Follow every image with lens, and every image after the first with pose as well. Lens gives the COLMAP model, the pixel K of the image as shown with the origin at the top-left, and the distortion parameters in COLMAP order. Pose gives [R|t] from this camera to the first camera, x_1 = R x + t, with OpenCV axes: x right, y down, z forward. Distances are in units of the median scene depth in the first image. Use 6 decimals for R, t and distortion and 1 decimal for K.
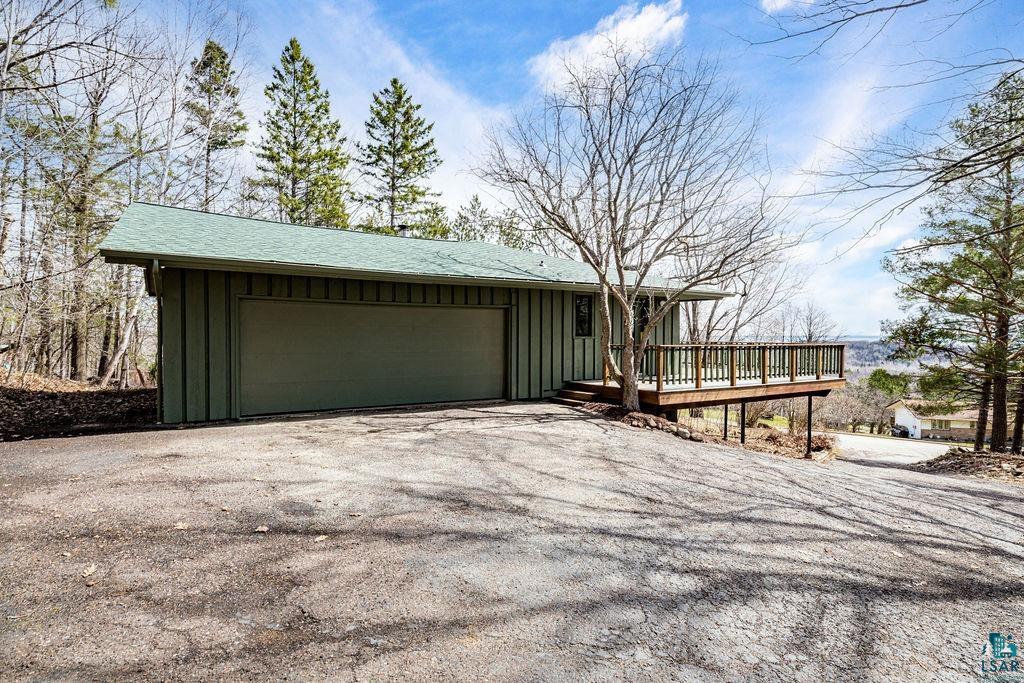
lens RADIAL K [[498.7, 0, 493.0], [0, 498.7, 343.2], [0, 0, 1]] dist [0.010967, 0.000091]
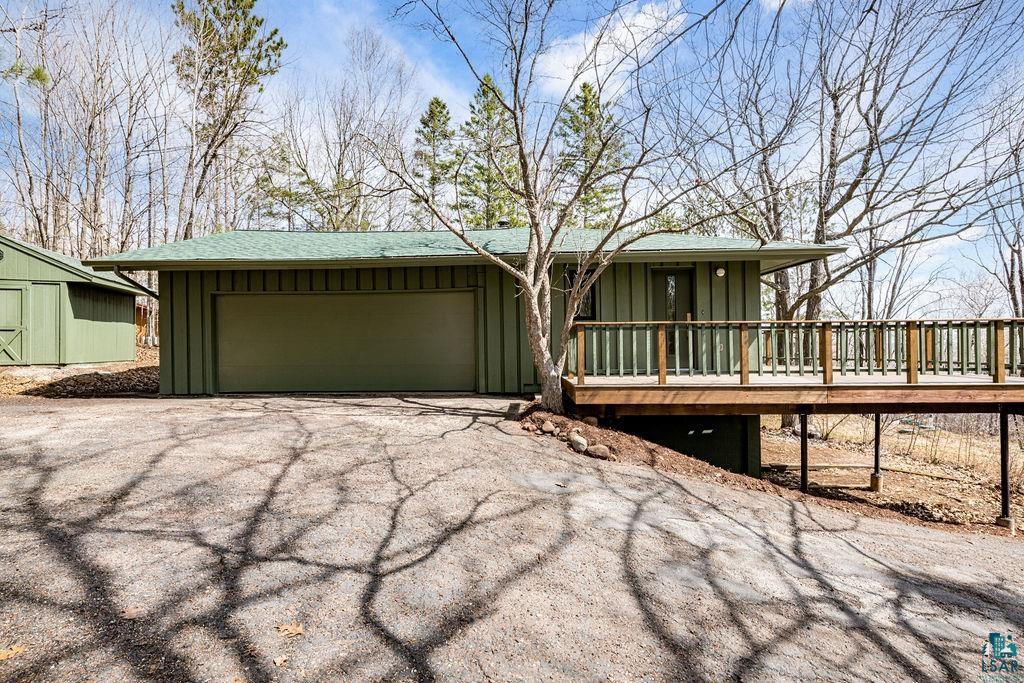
lens RADIAL K [[483.7, 0, 512.0], [0, 483.7, 341.5], [0, 0, 1]] dist [0.000775, -0.000025]
pose [[0.845470, -0.016595, -0.533765, 0.659095], [0.004659, 0.999708, -0.023702, 0.051916], [0.534003, 0.017553, 0.845300, 0.374298]]
